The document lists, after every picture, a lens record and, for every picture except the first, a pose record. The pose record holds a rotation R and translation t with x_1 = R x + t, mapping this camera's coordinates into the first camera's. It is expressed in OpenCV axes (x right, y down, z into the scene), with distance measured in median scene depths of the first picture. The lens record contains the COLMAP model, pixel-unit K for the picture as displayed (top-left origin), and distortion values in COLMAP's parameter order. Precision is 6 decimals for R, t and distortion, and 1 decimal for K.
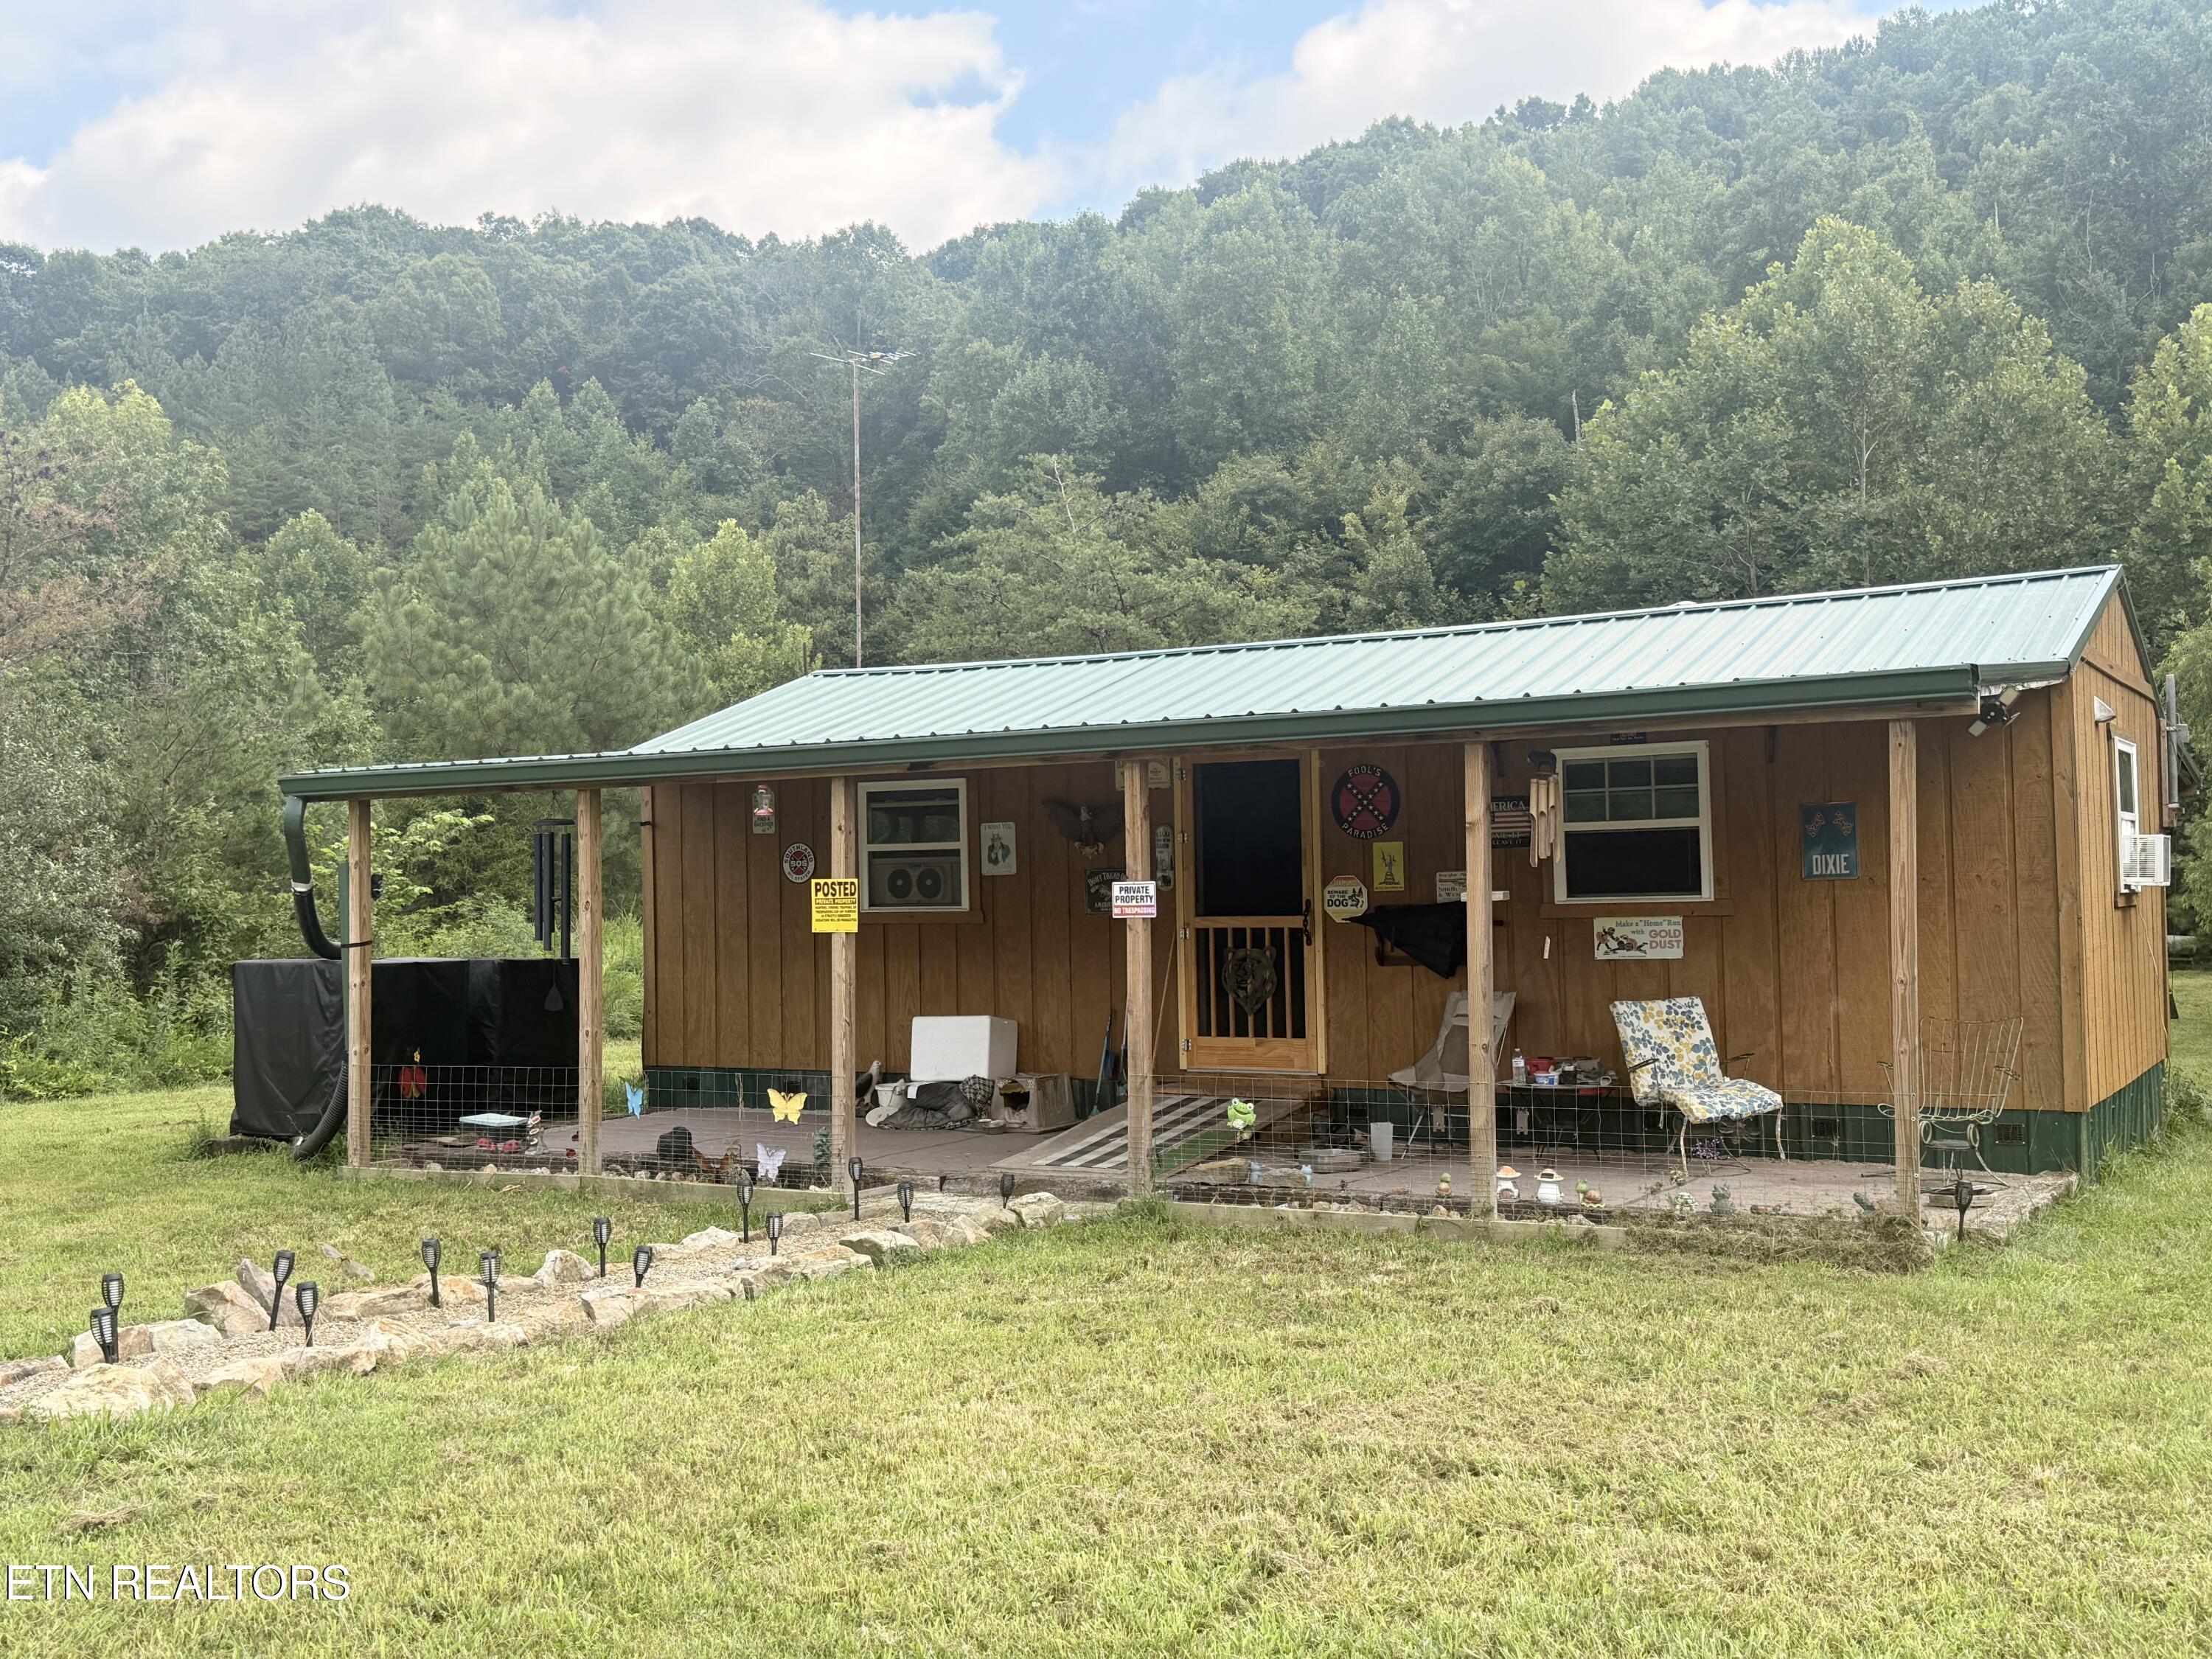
lens RADIAL K [[2230.5, 0, 1105.6], [0, 2230.5, 860.0], [0, 0, 1]] dist [0.212595, -0.445980]
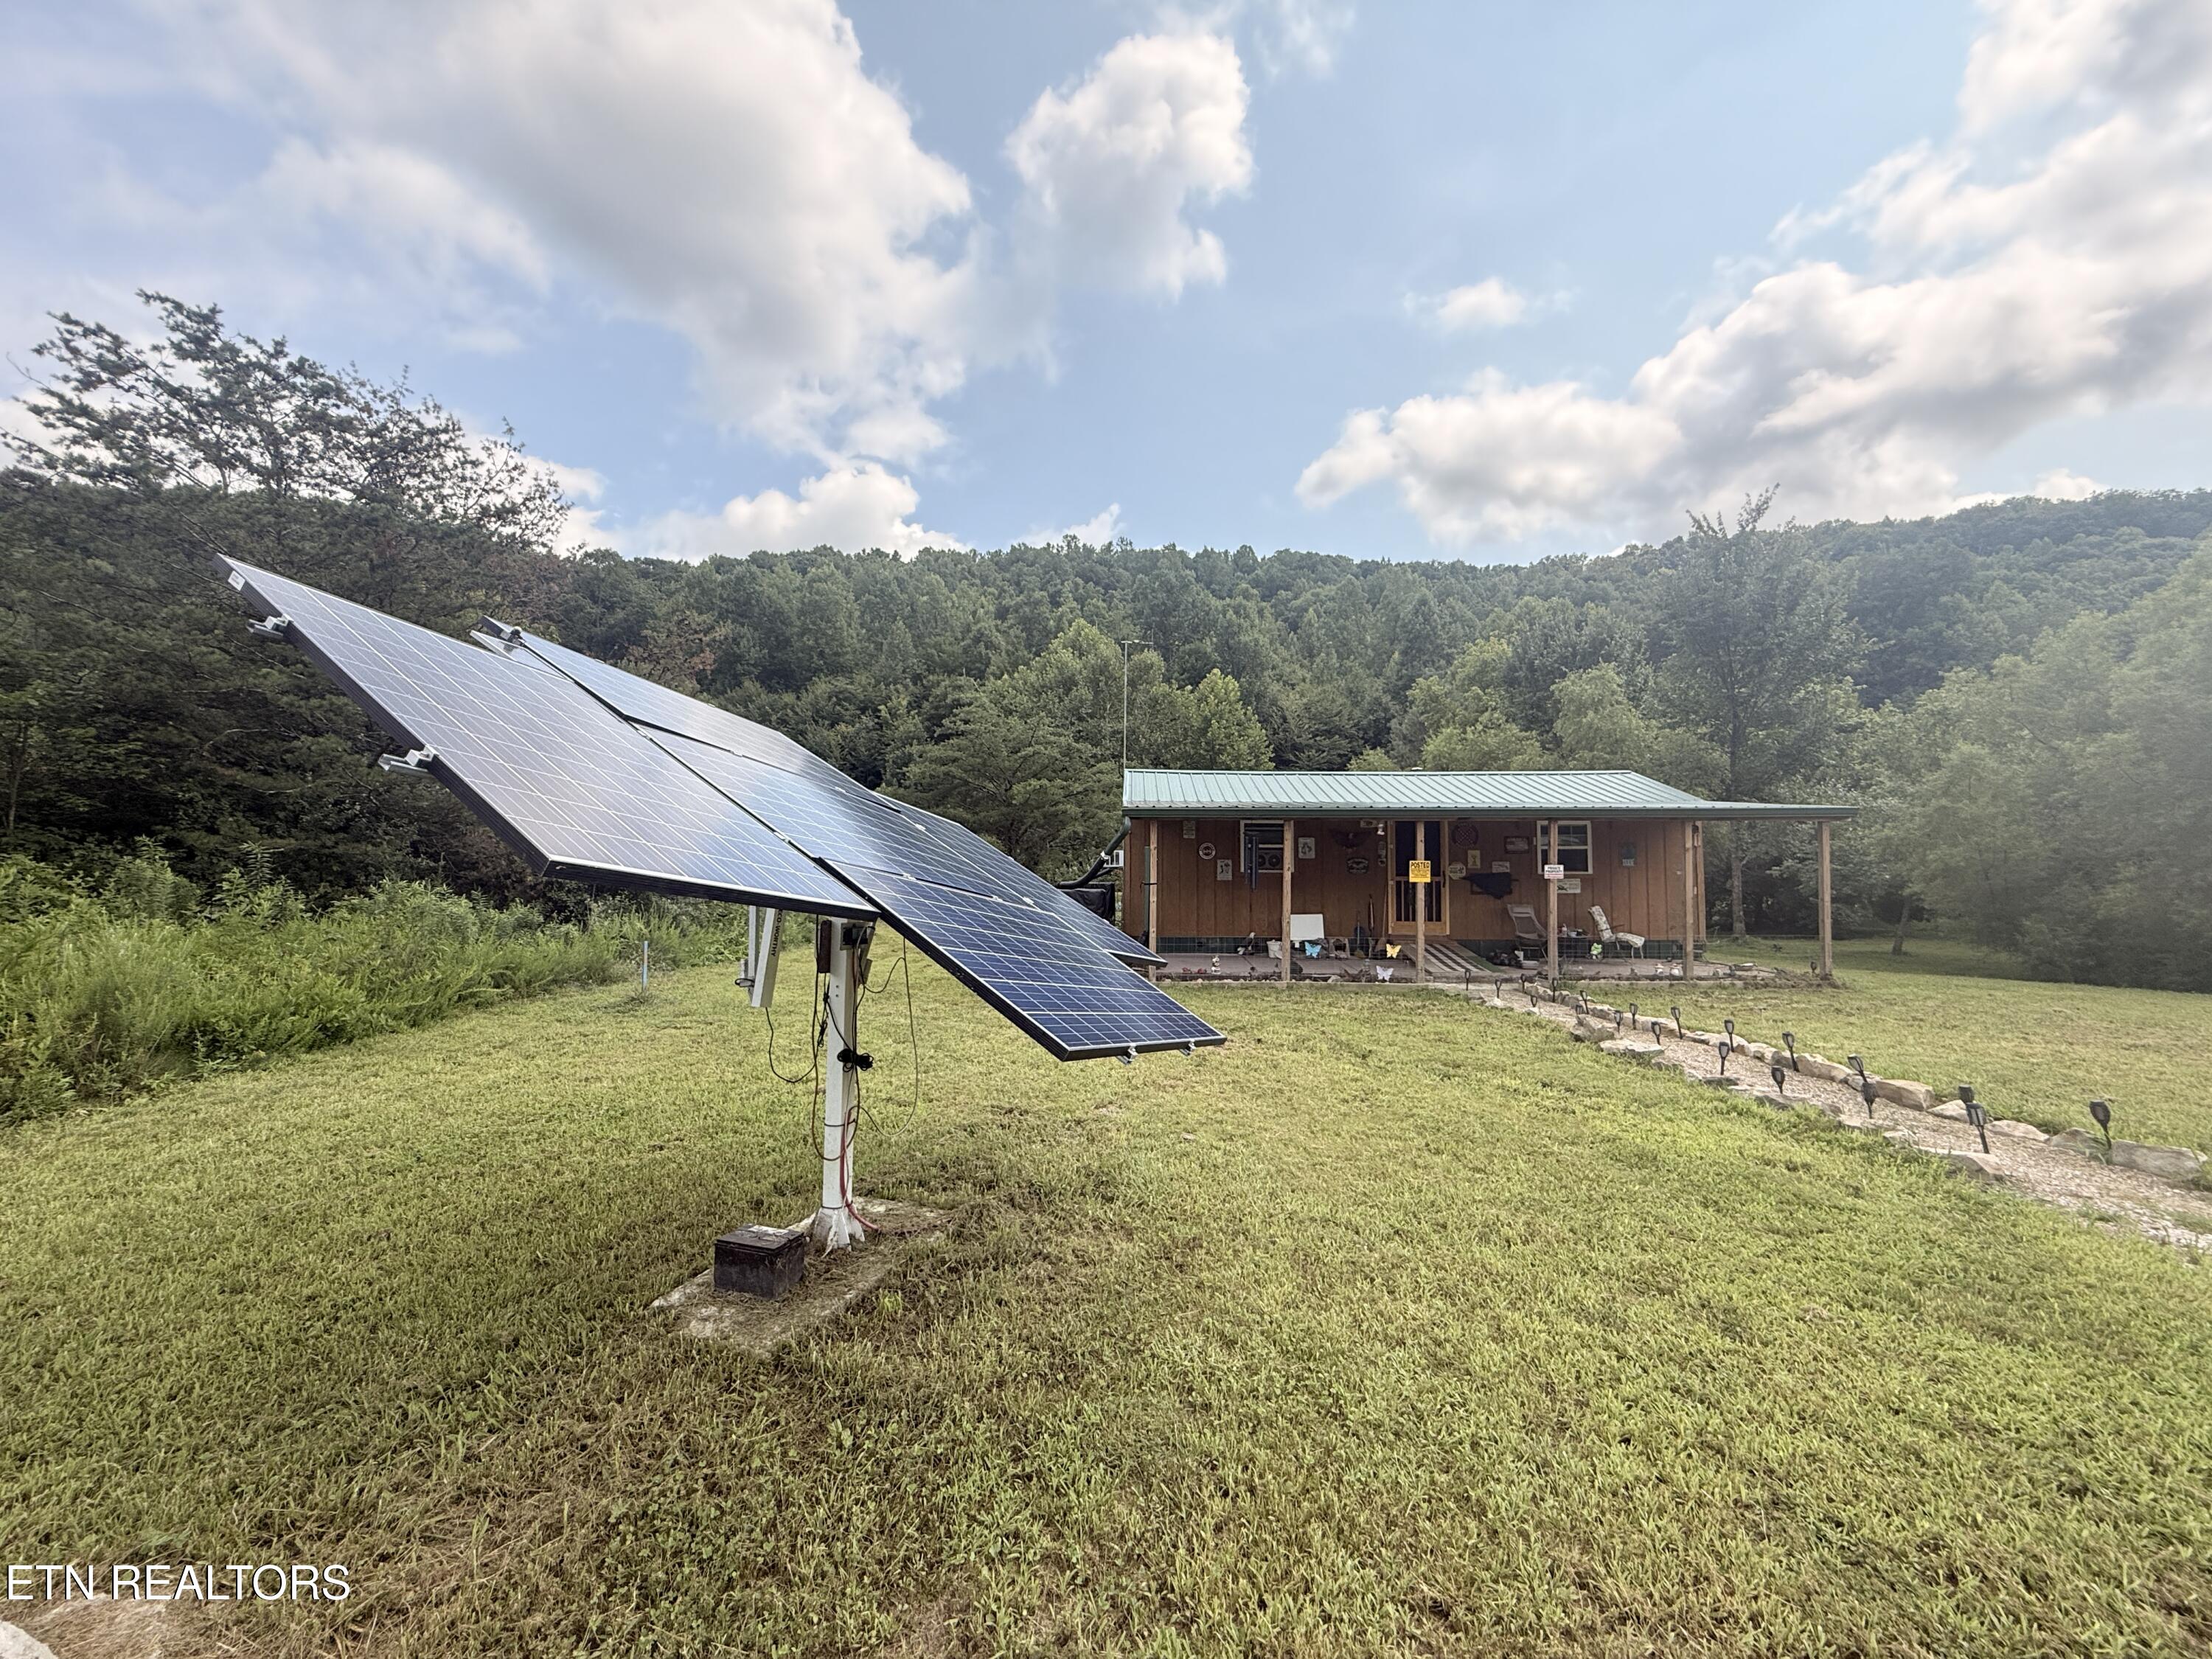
lens RADIAL K [[886.6, 0, 1106.0], [0, 886.6, 829.5], [0, 0, 1]] dist [-0.002708, -0.000375]
pose [[0.880347, 0.037848, 0.472818, -0.125273], [-0.027233, 0.999200, -0.029278, 0.001640], [-0.473548, 0.012898, 0.880674, 0.038796]]
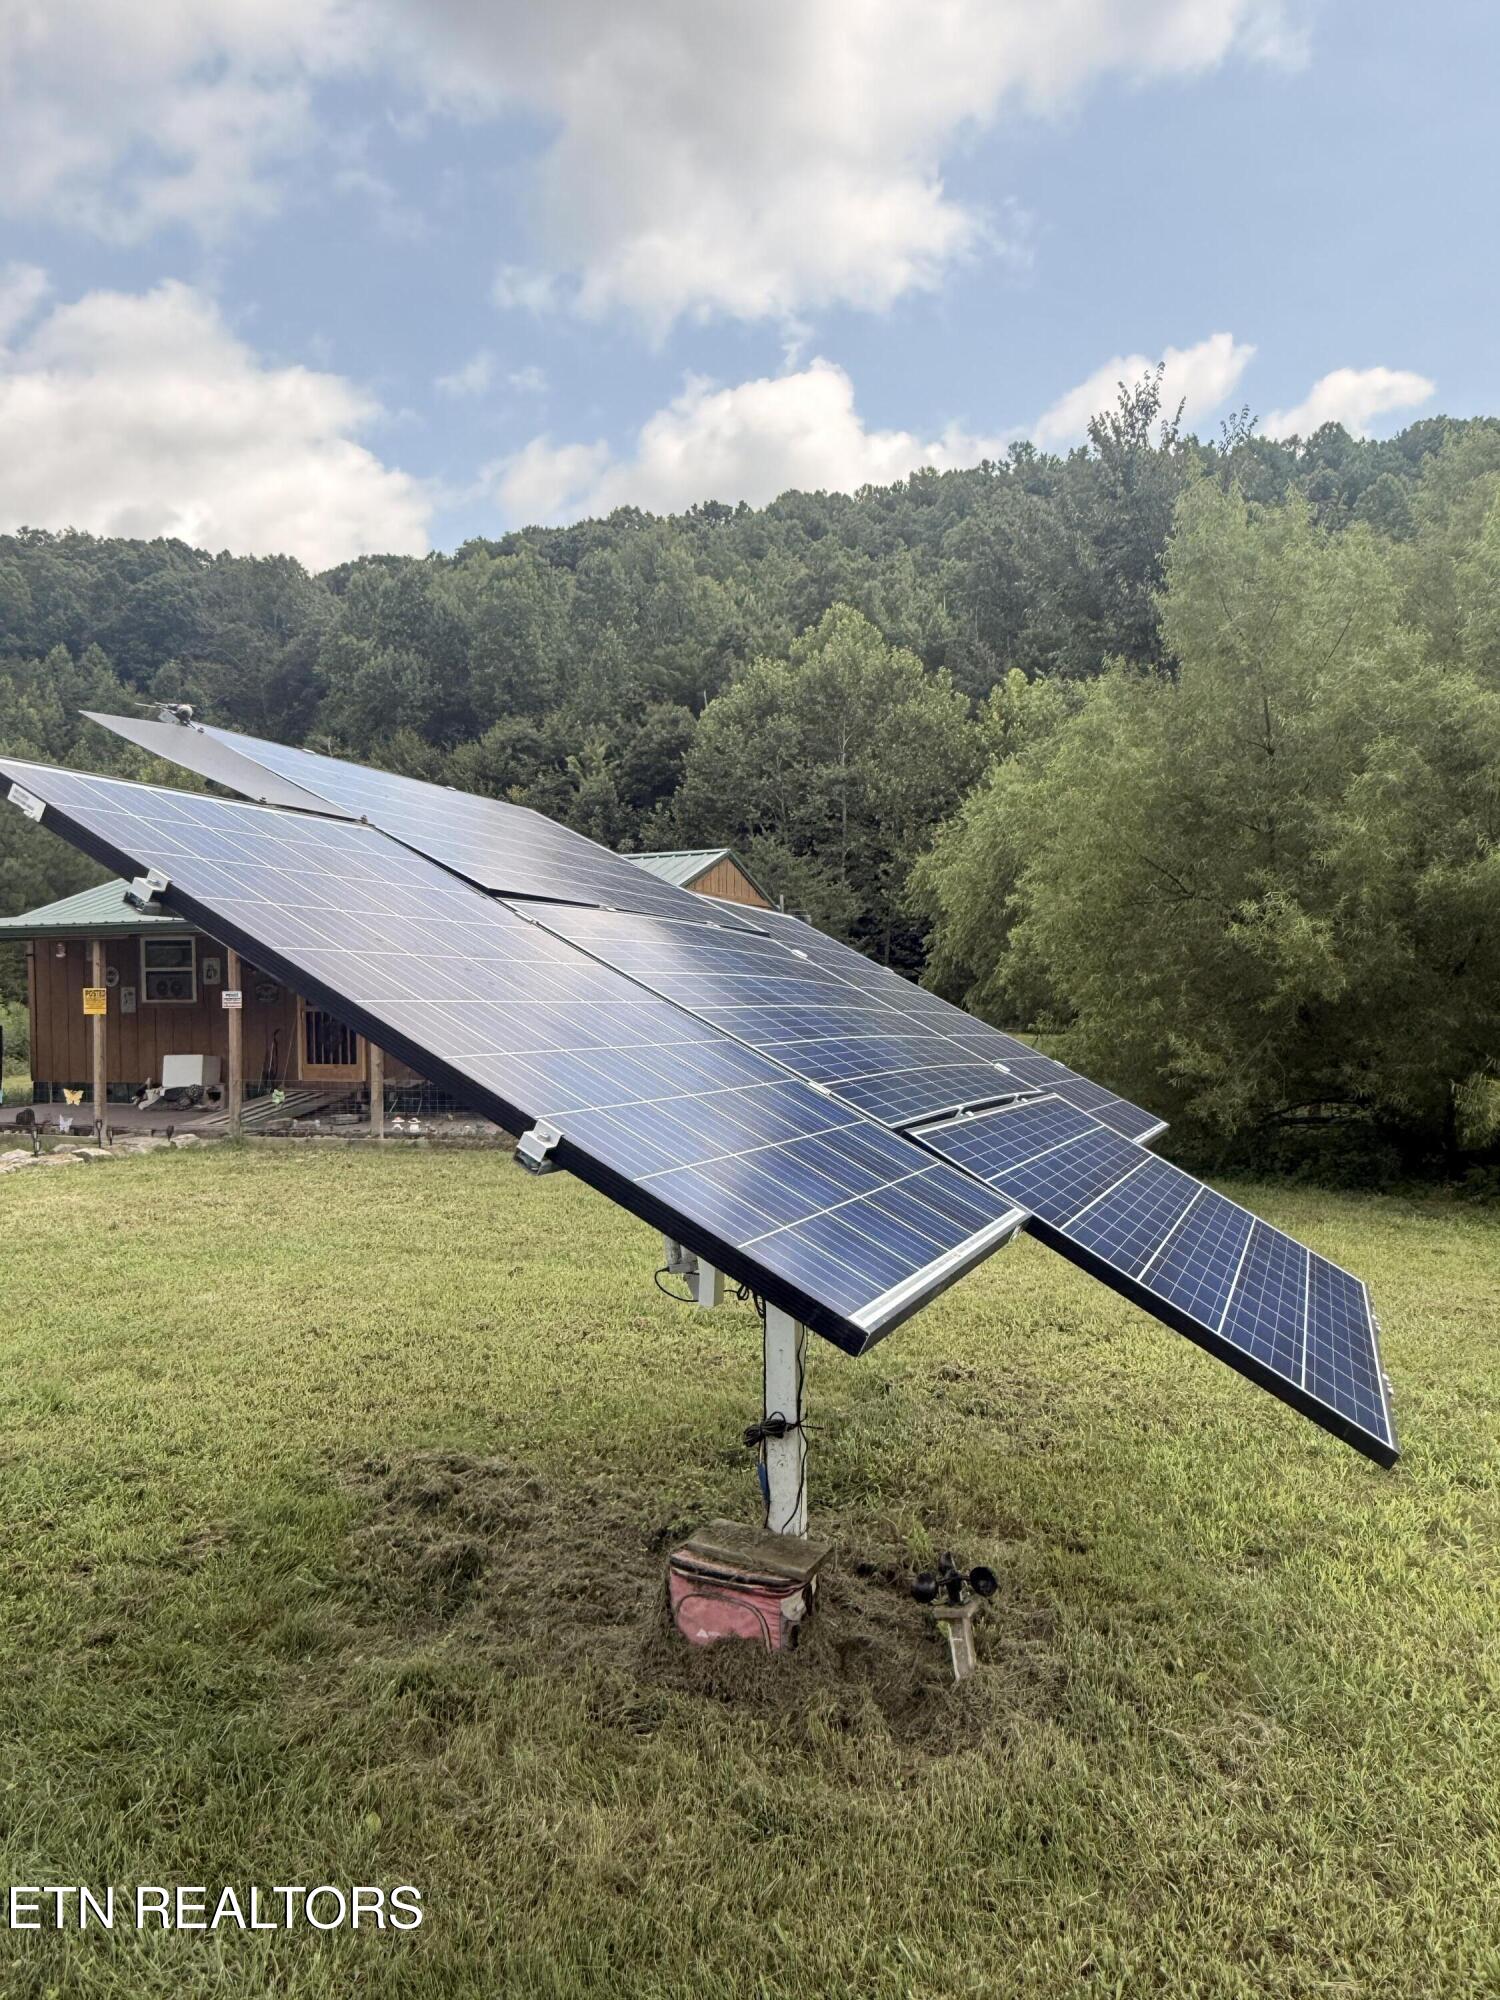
lens RADIAL K [[1416.2, 0, 753.2], [0, 1416.2, 1006.4], [0, 0, 1]] dist [0.002373, 0.001793]
pose [[0.979579, 0.002247, 0.201045, 0.029780], [-0.008681, 0.999478, 0.031126, -0.002976], [-0.200870, -0.032235, 0.979087, -0.058248]]
